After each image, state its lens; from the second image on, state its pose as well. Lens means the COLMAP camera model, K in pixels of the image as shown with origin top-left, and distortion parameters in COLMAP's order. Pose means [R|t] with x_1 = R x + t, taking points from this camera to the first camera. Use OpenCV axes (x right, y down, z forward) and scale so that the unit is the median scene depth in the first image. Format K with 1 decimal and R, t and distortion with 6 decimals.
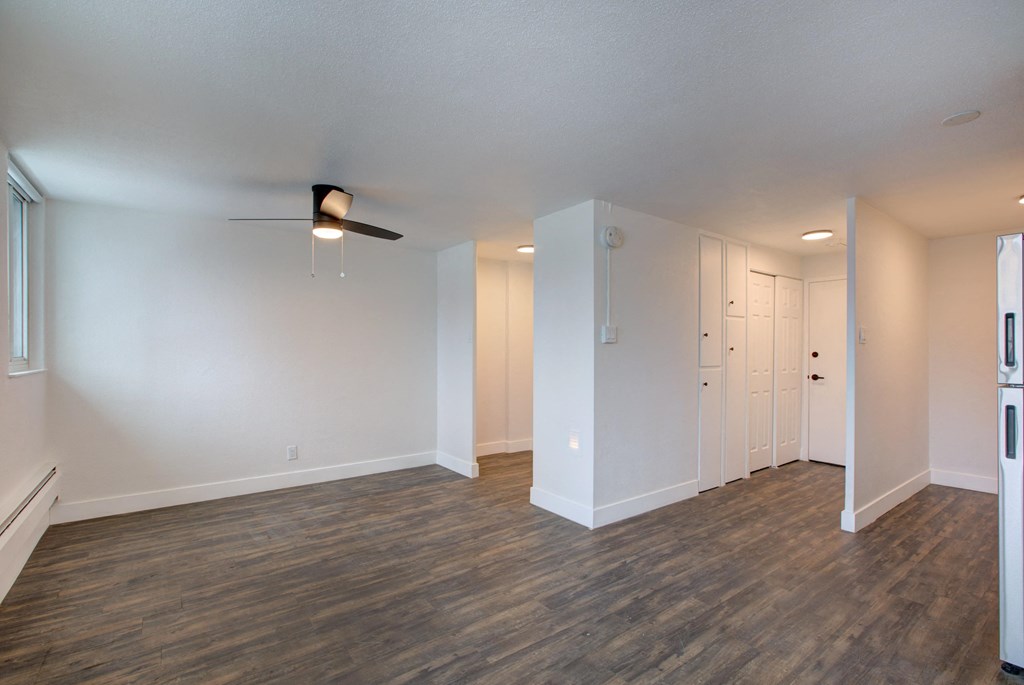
lens RADIAL K [[466.9, 0, 507.7], [0, 466.9, 350.5], [0, 0, 1]] dist [-0.007550, 0.003553]
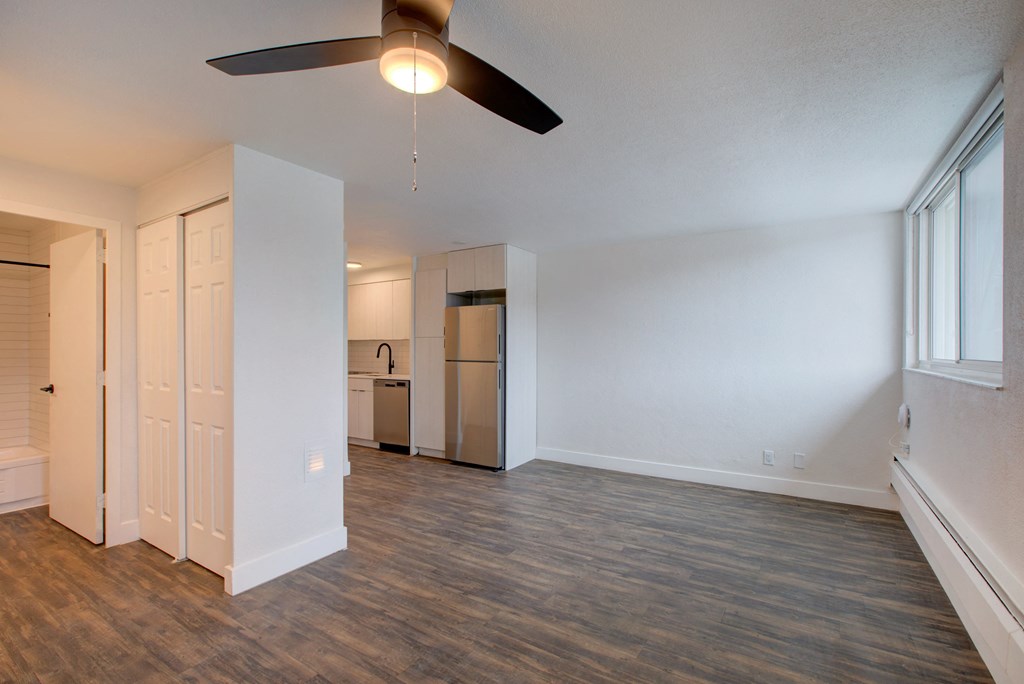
lens RADIAL K [[466.9, 0, 513.8], [0, 466.9, 346.3], [0, 0, 1]] dist [-0.007550, 0.003553]
pose [[-0.351746, 0.000751, 0.936095, -0.816182], [0.003721, 0.999993, 0.000596, -0.005684], [-0.936088, 0.003693, -0.351746, 1.066870]]
